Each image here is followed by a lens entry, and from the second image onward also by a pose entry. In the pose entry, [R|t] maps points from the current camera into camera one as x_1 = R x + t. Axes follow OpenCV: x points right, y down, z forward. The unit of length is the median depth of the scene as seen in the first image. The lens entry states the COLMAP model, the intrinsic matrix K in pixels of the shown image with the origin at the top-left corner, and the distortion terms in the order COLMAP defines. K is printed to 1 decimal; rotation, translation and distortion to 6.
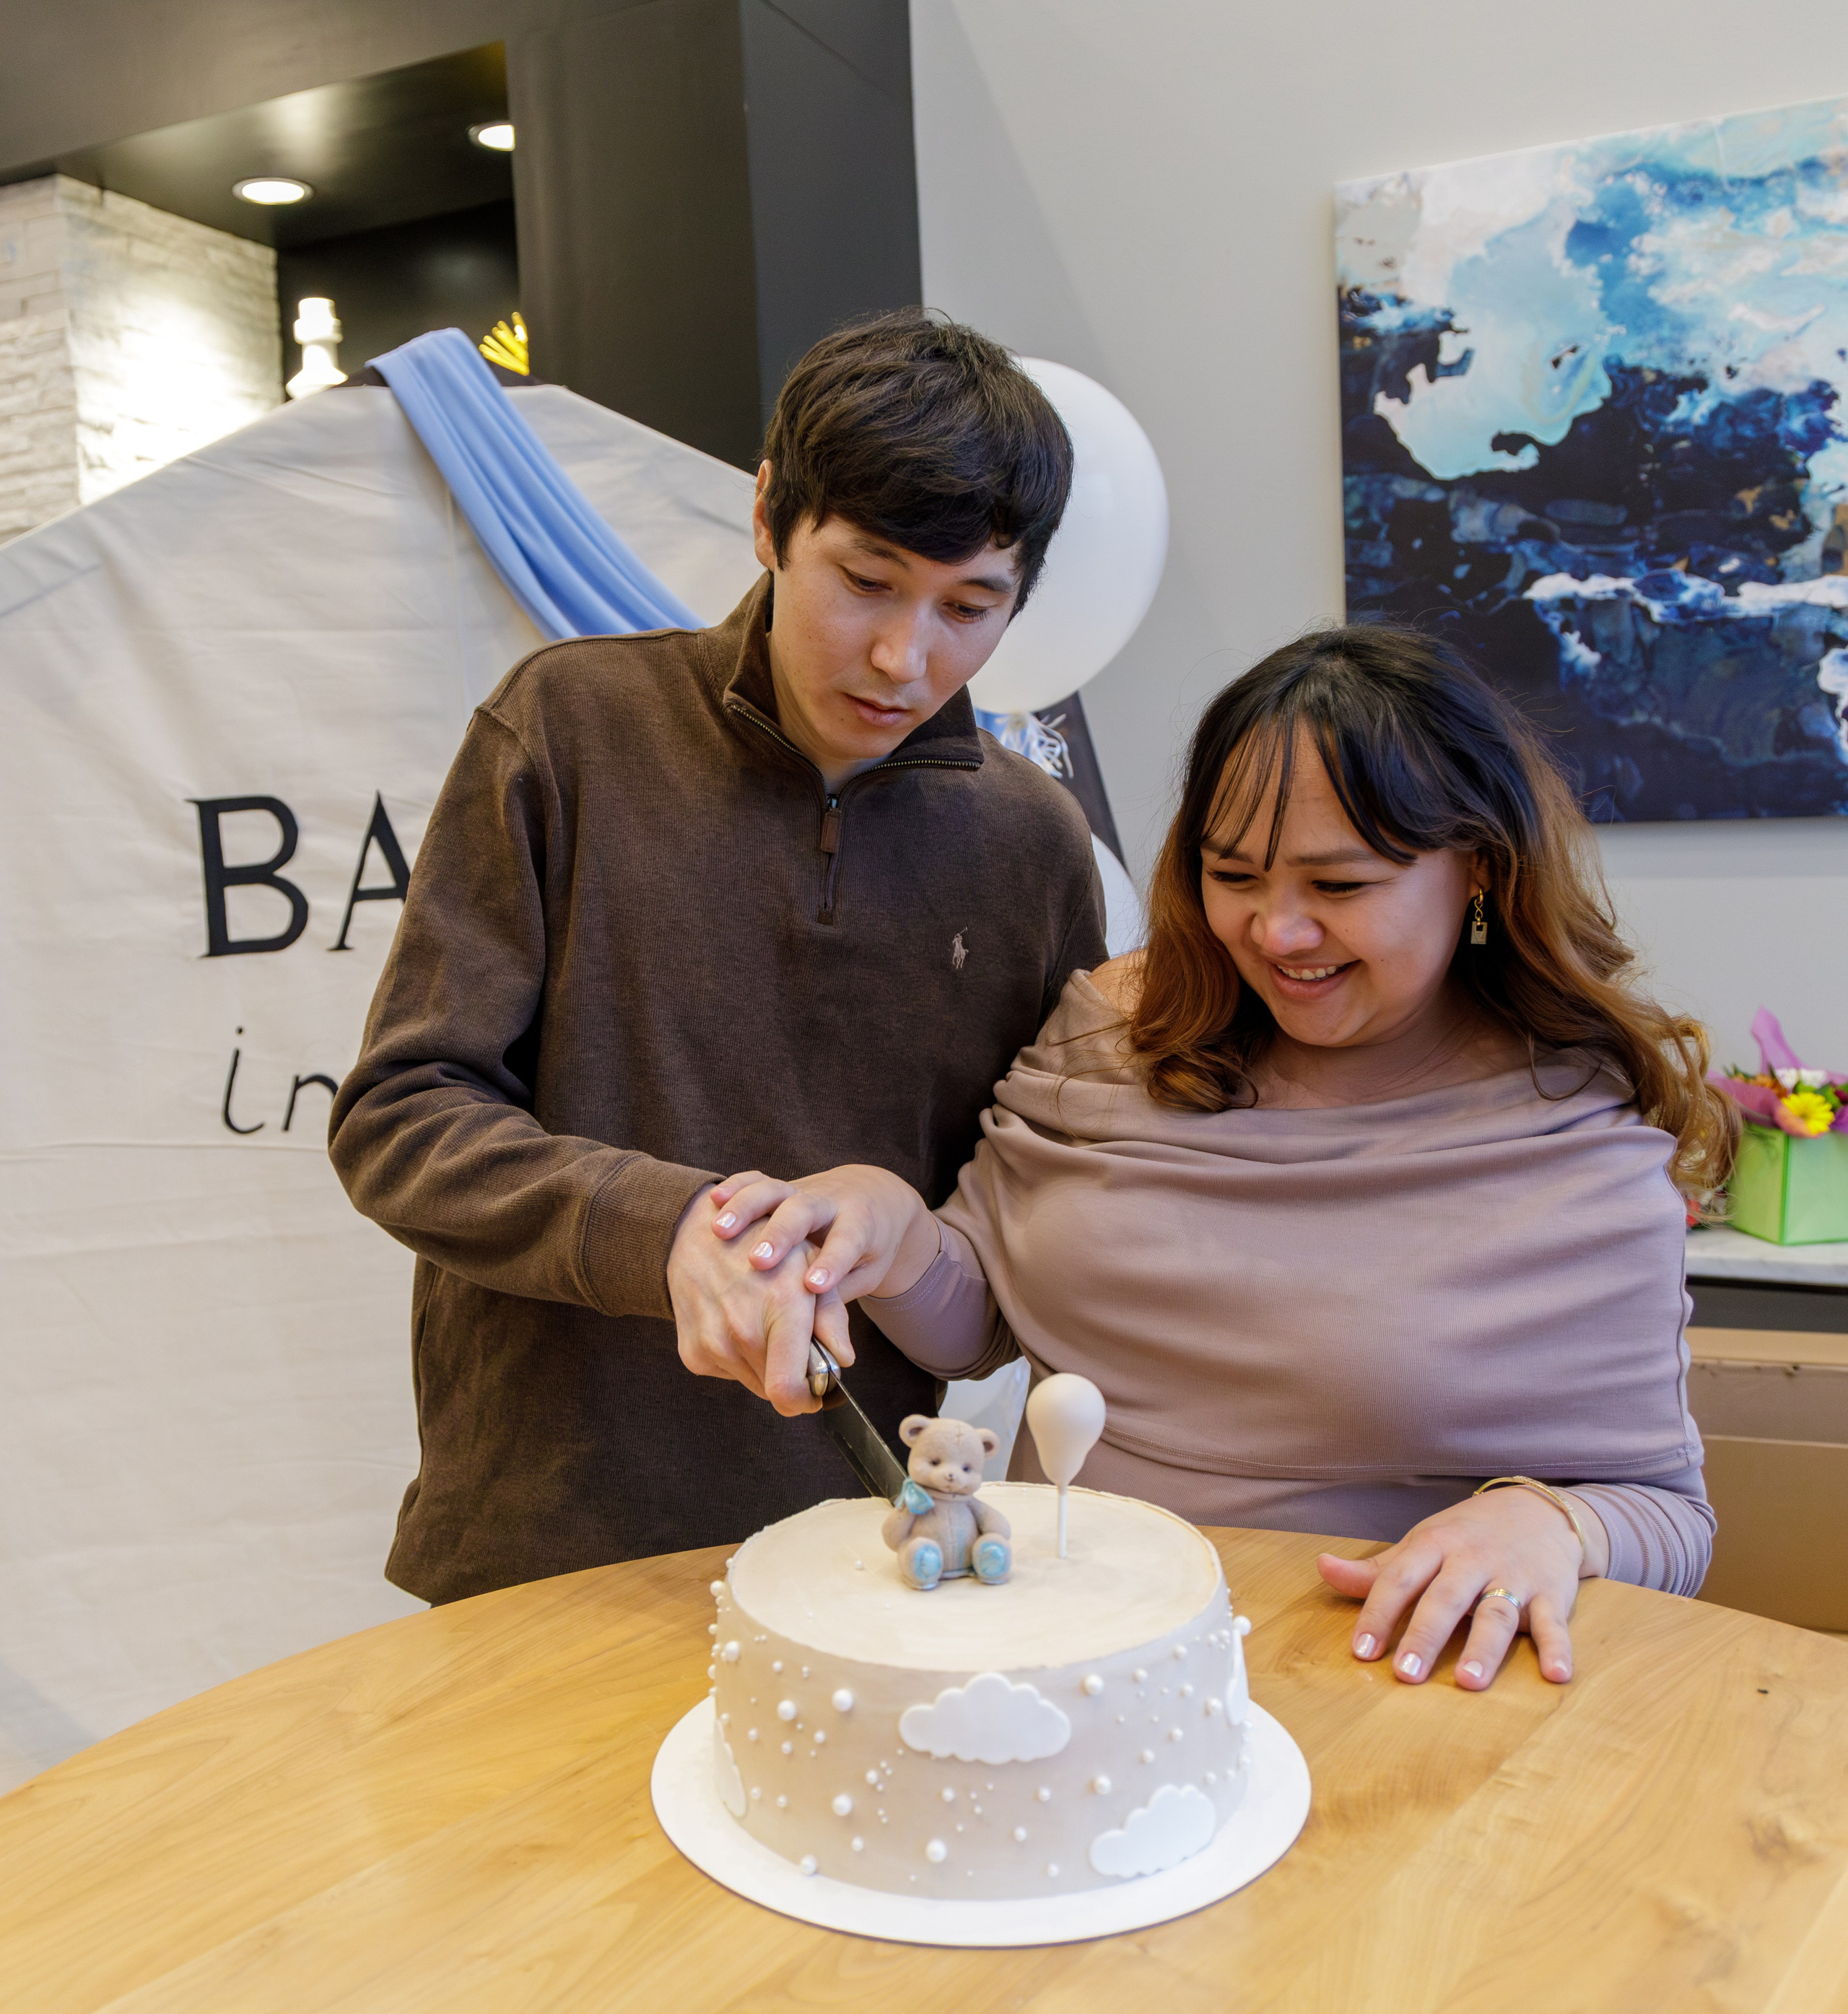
lens RADIAL K [[2047.7, 0, 791.8], [0, 2047.7, 1022.5], [0, 0, 1]] dist [-0.001078, 0.000000]
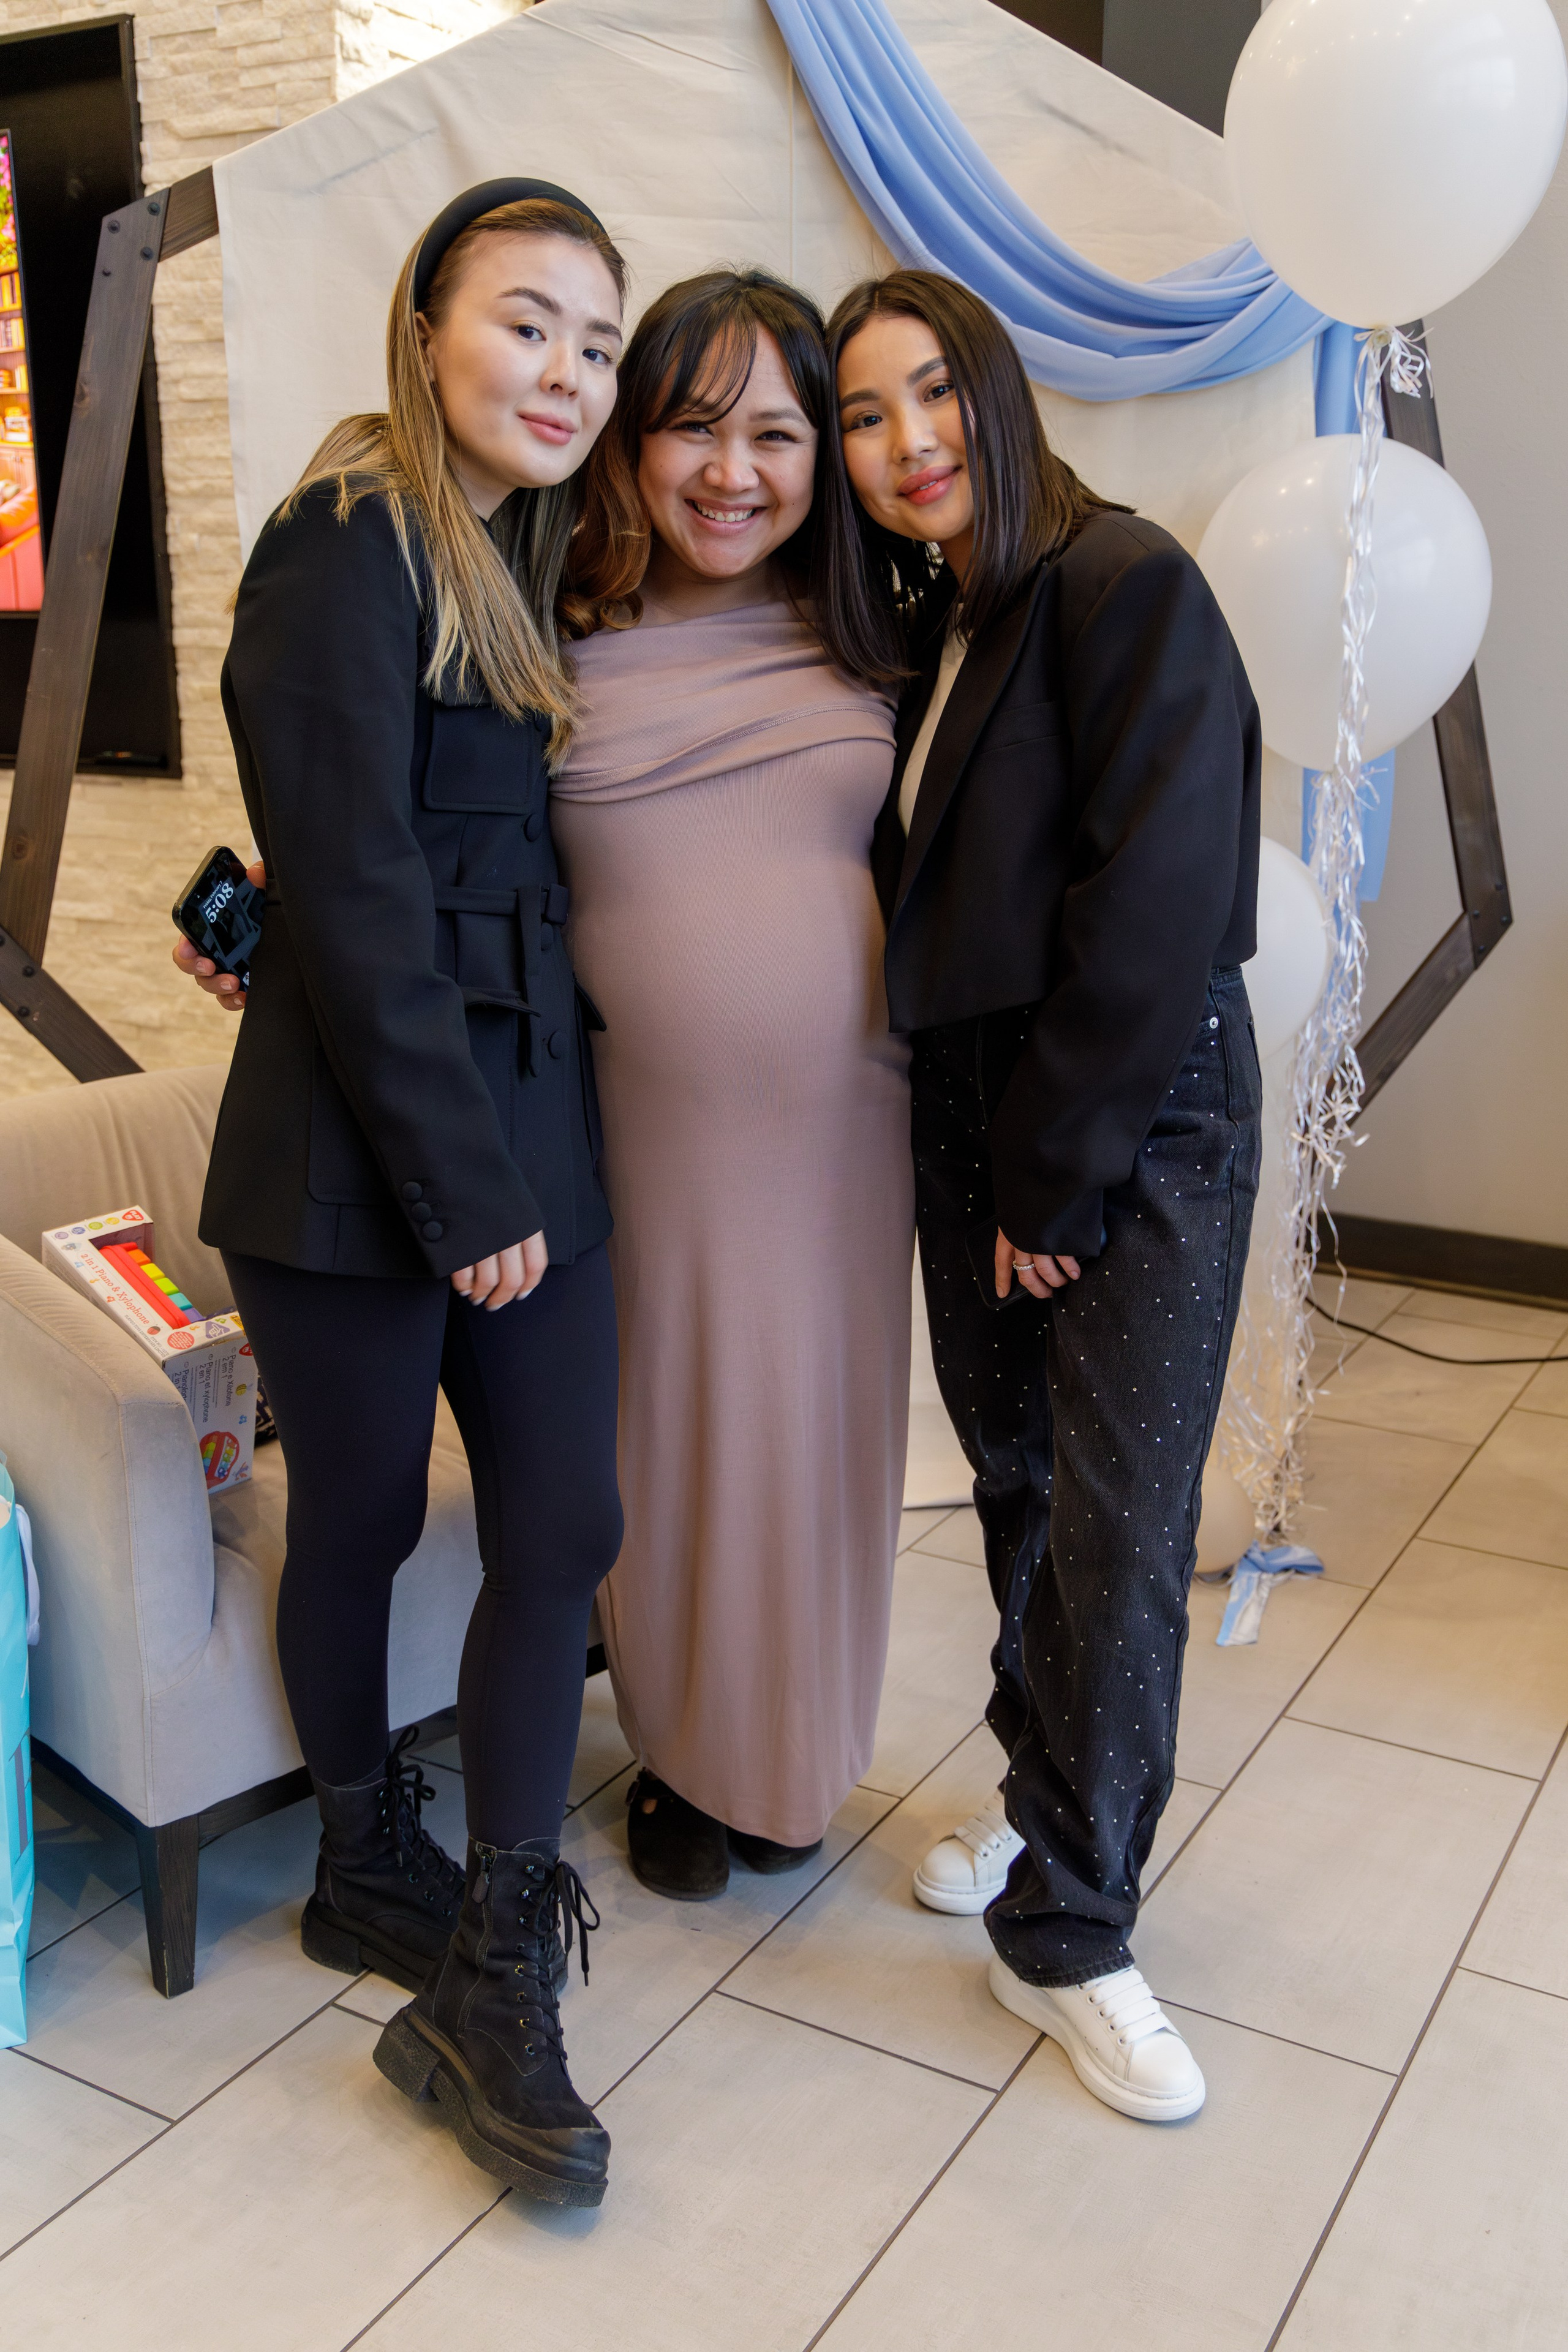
lens RADIAL K [[2239.4, 0, 796.4], [0, 2239.4, 1189.3], [0, 0, 1]] dist [0.004269, 0.000000]
pose [[0.997038, 0.064270, -0.042250, -0.074788], [-0.056907, 0.985970, 0.156920, 0.077743], [0.051742, -0.154051, 0.986707, -0.093403]]
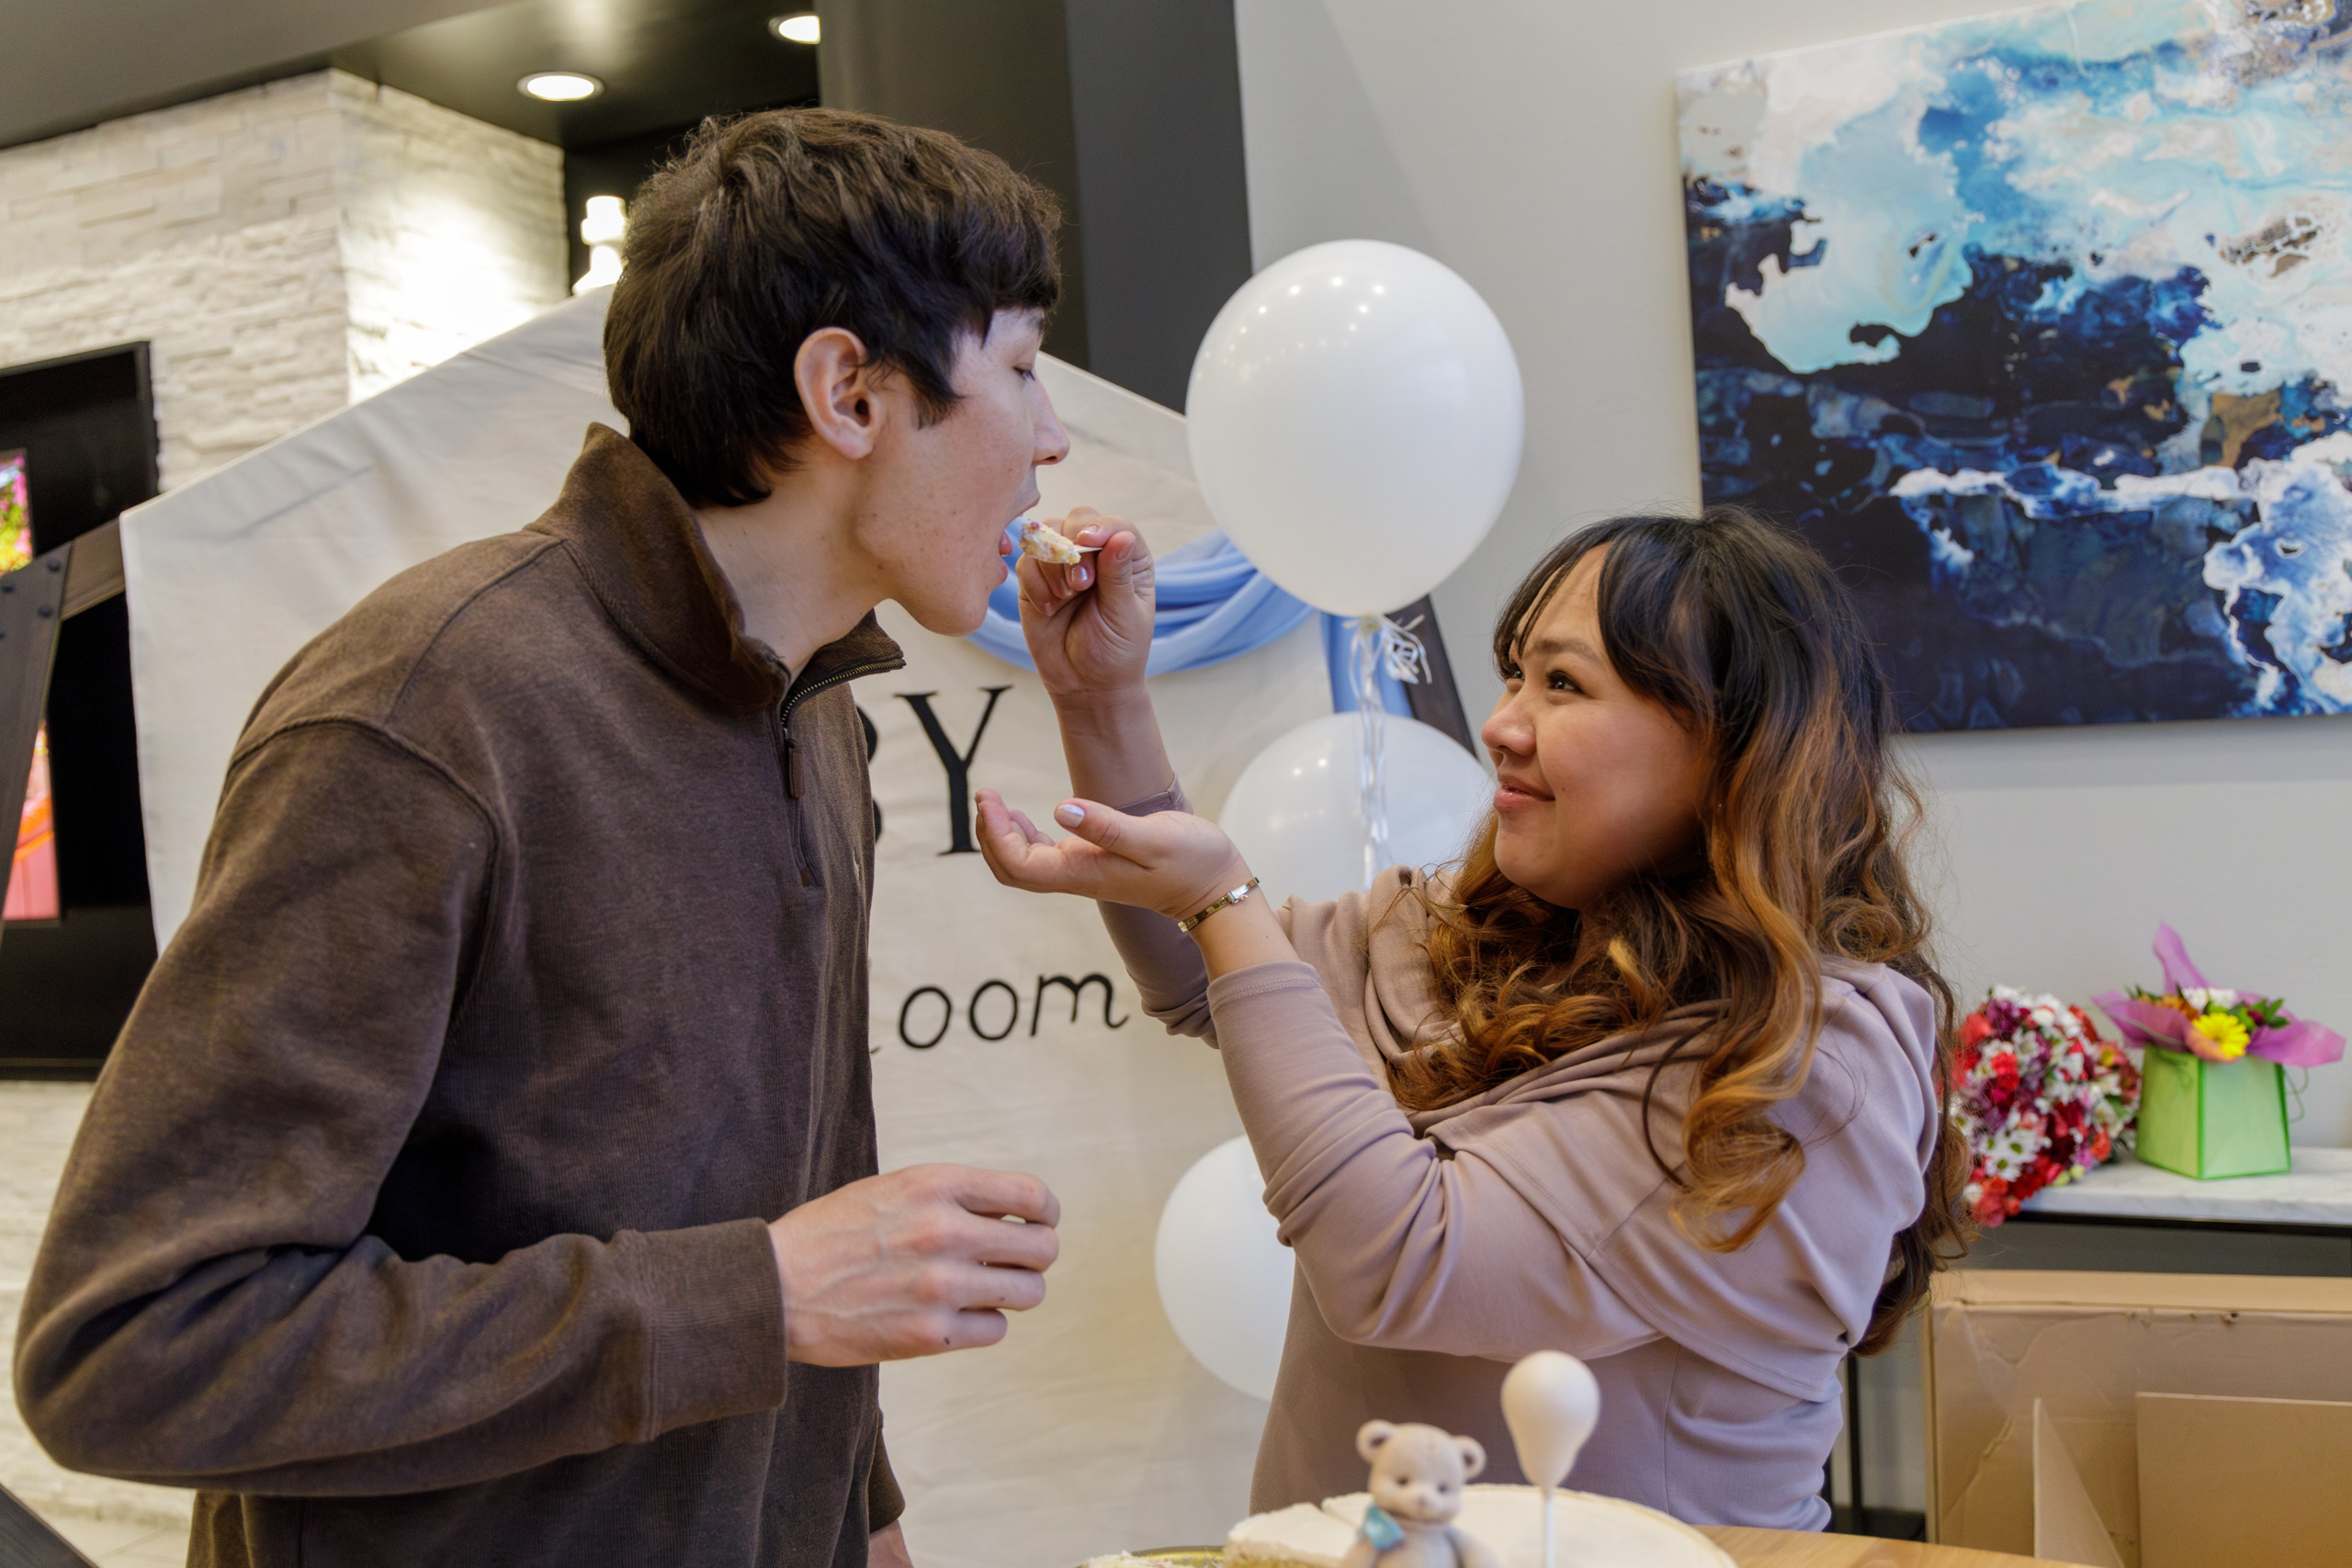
lens RADIAL K [[2137.6, 0, 1165.1], [0, 2137.6, 788.7], [0, 0, 1]] dist [-0.000841, 0.000000]
pose [[0.999338, -0.013342, 0.033850, -0.013844], [0.015993, 0.996723, -0.079298, 0.001750], [-0.032681, 0.079787, 0.996276, 0.036559]]
